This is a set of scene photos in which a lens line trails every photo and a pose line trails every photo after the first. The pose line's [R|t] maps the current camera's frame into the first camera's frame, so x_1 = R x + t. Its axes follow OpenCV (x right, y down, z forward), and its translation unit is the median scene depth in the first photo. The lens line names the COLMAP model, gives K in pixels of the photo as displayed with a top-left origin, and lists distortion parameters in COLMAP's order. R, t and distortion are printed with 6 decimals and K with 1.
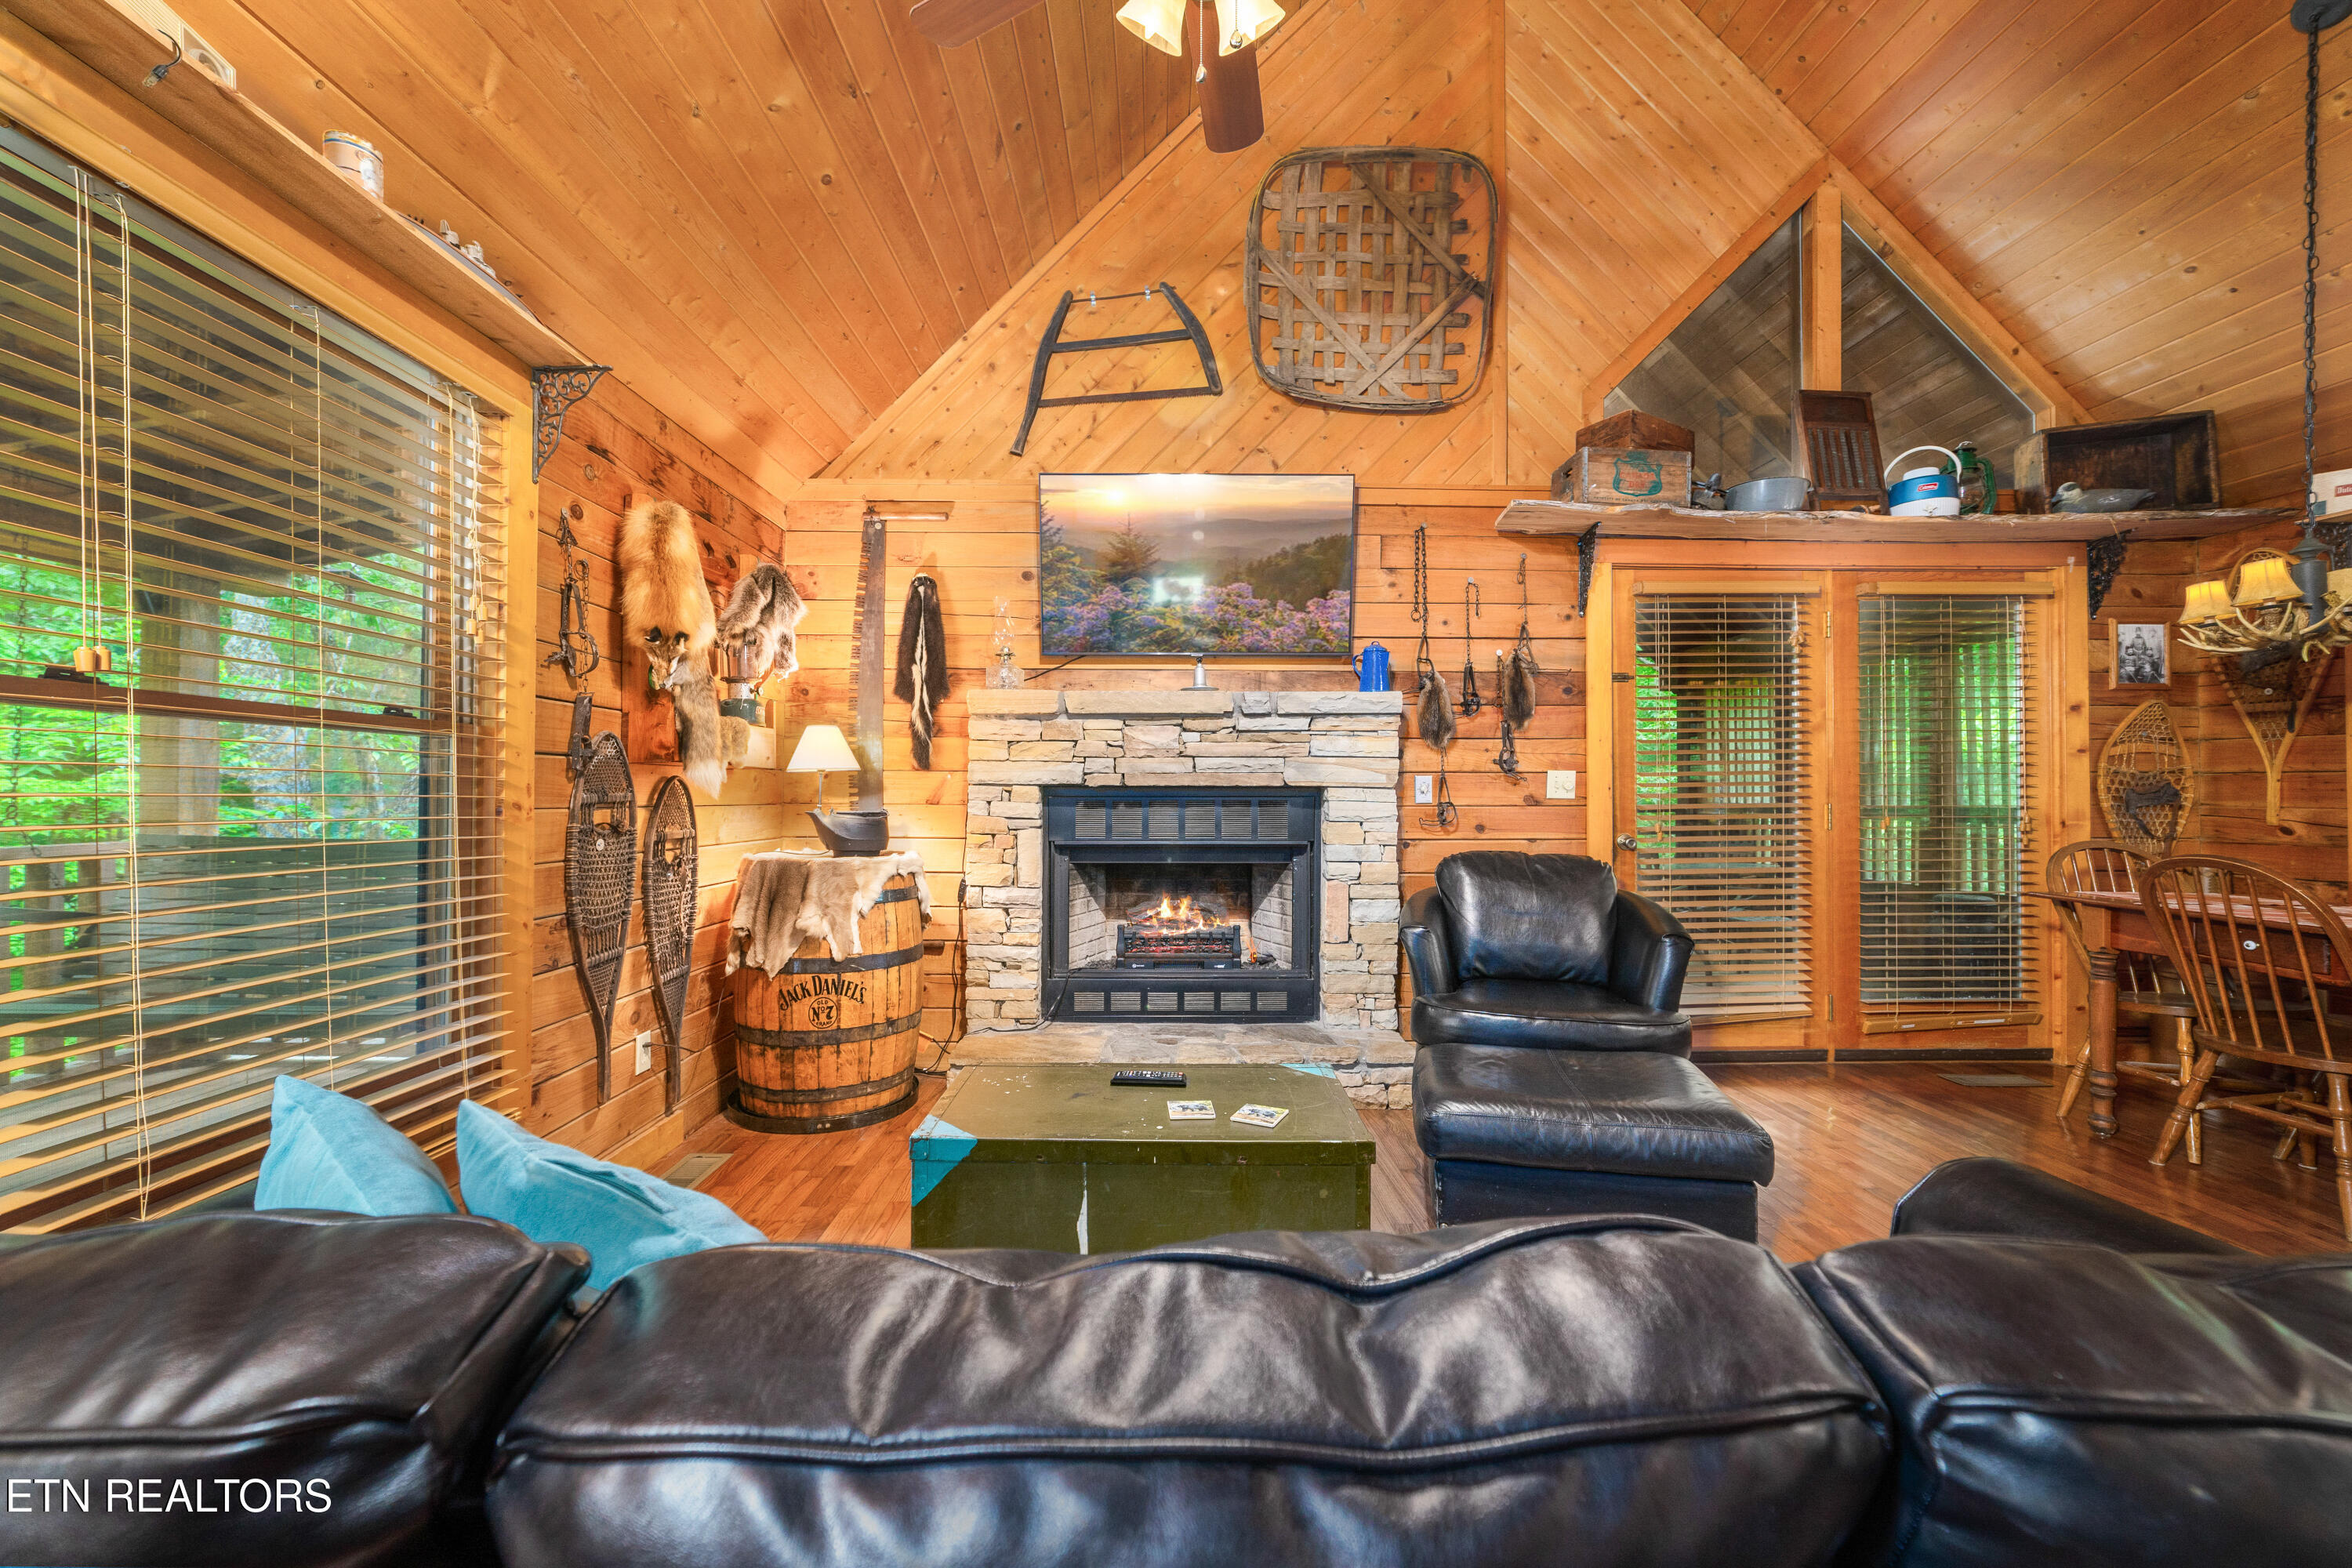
lens RADIAL K [[906.0, 0, 1173.3], [0, 906.0, 788.4], [0, 0, 1]] dist [-0.012914, 0.004885]
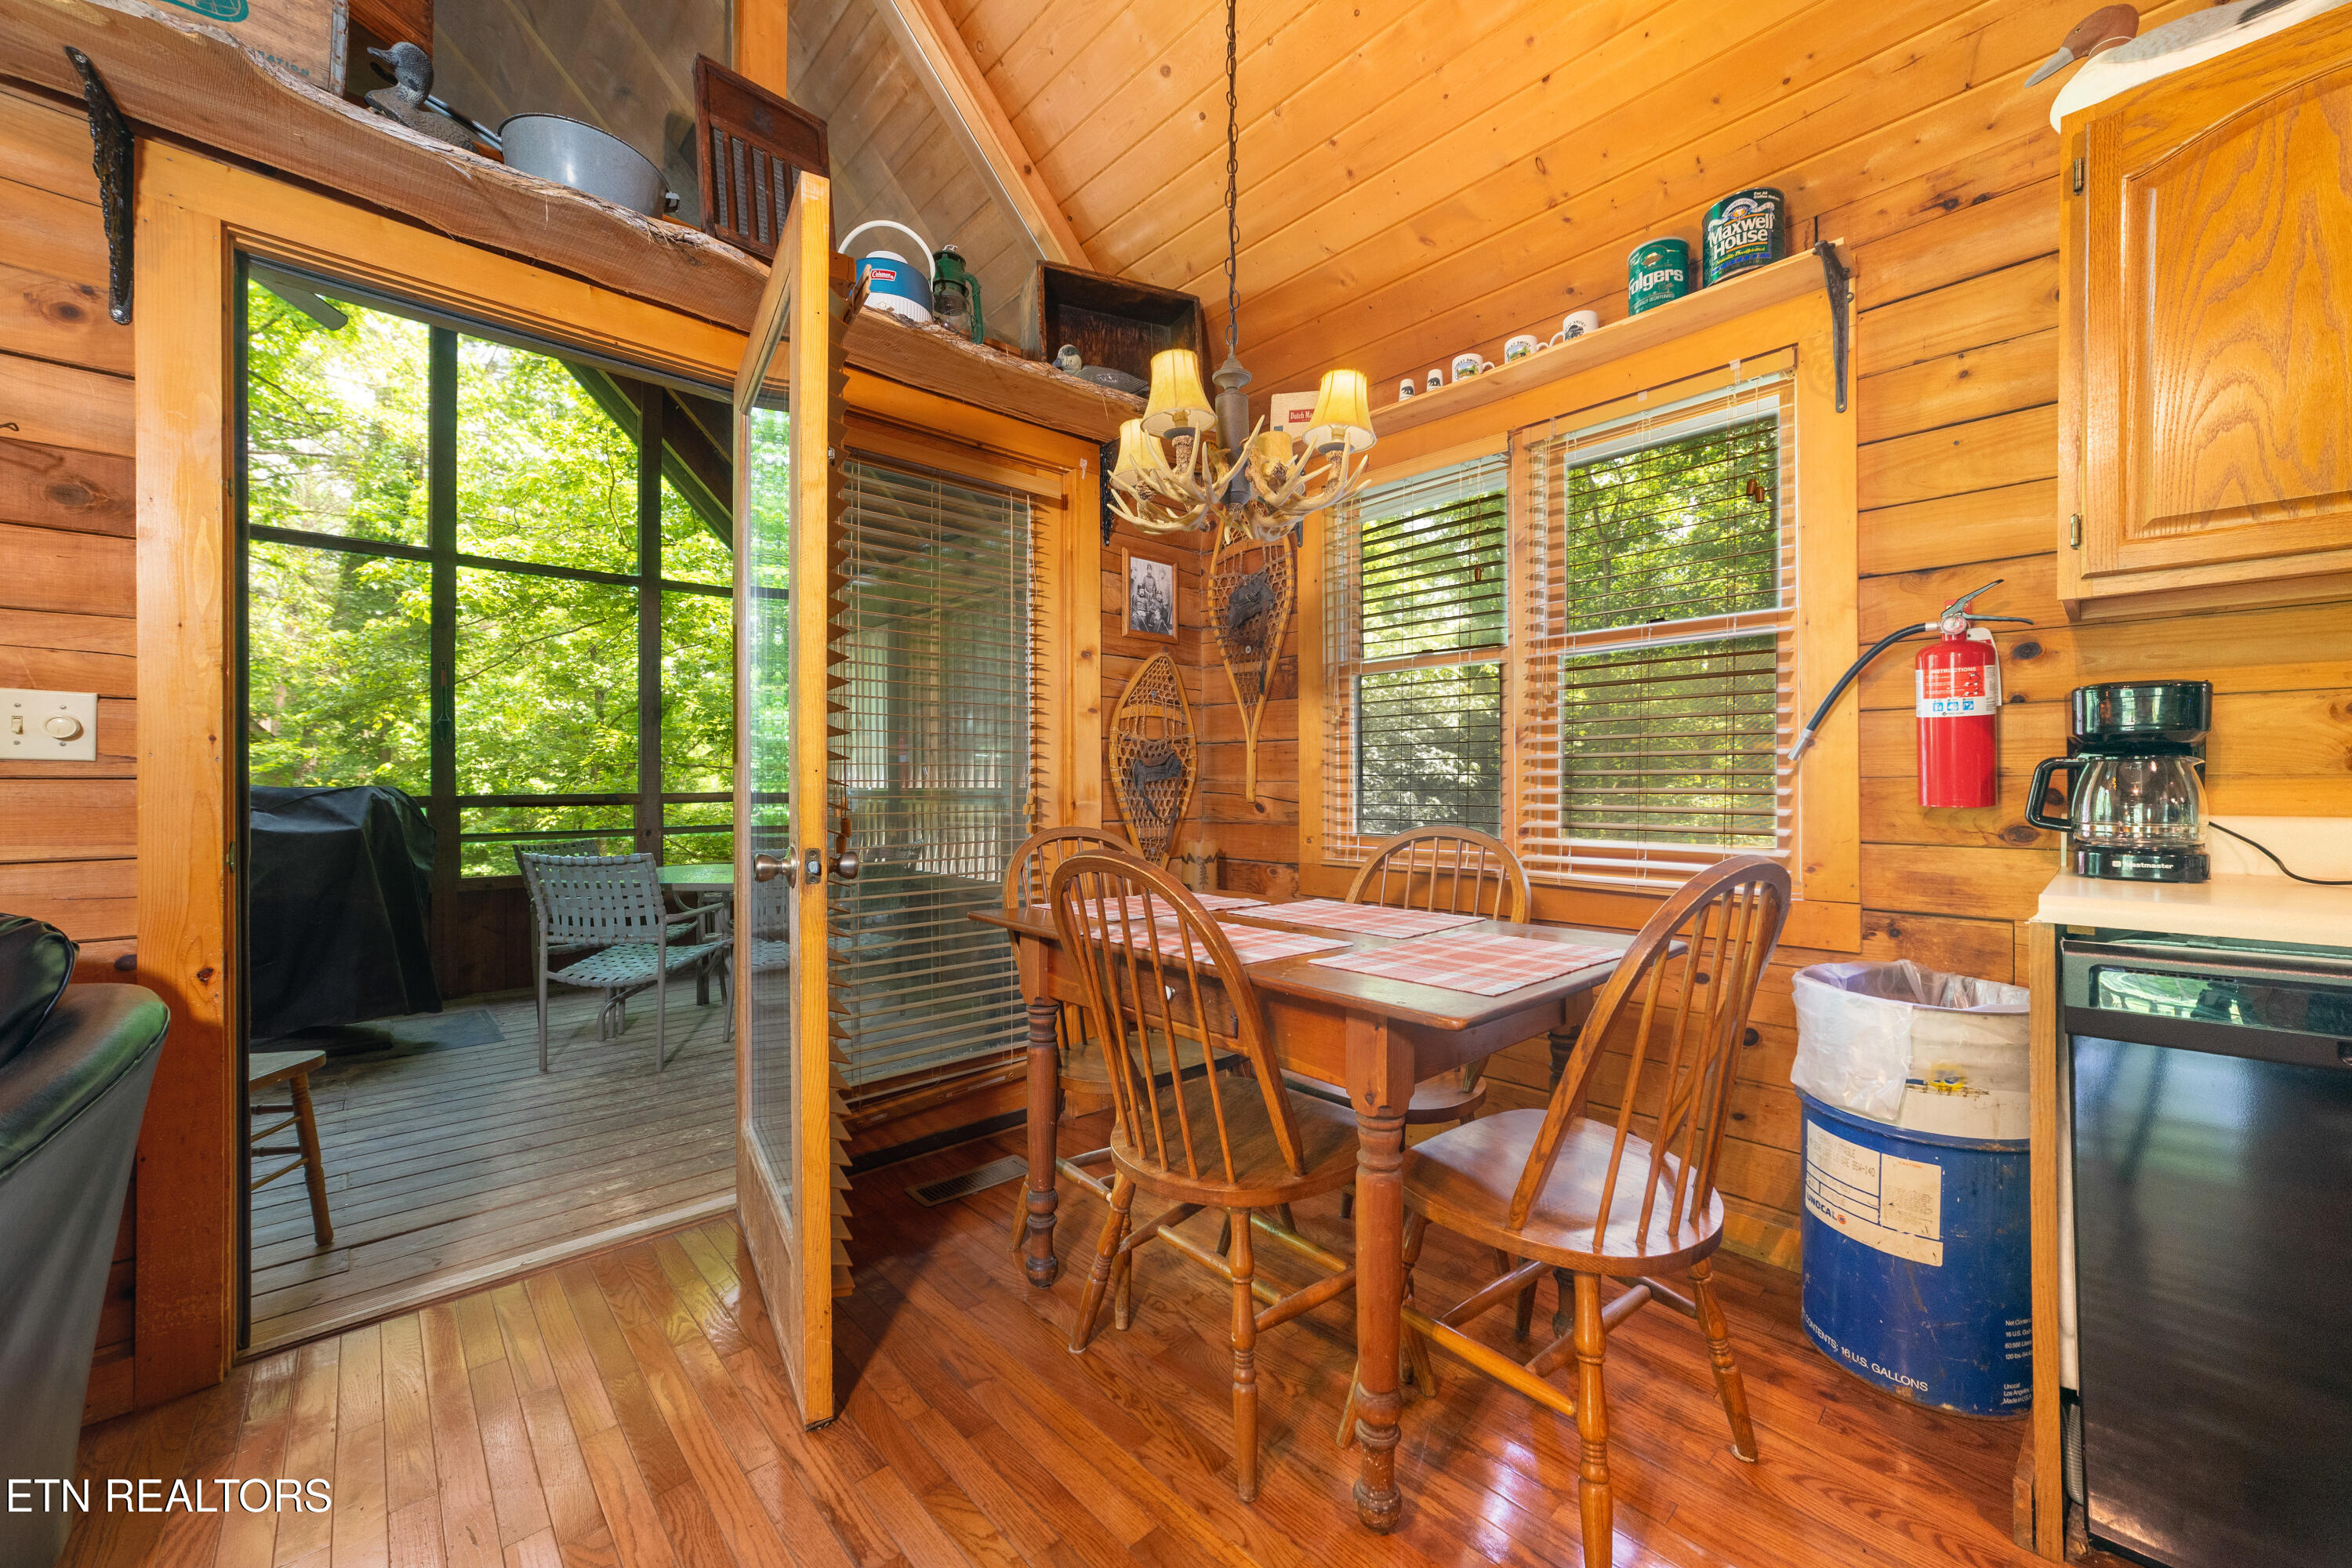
lens RADIAL K [[906.0, 0, 1207.1], [0, 906.0, 784.5], [0, 0, 1]] dist [-0.012914, 0.004885]
pose [[0.723827, 0.001380, 0.689980, 0.541964], [-0.004458, 0.999986, 0.002676, 0.019987], [-0.689967, -0.005012, 0.723823, 0.362875]]
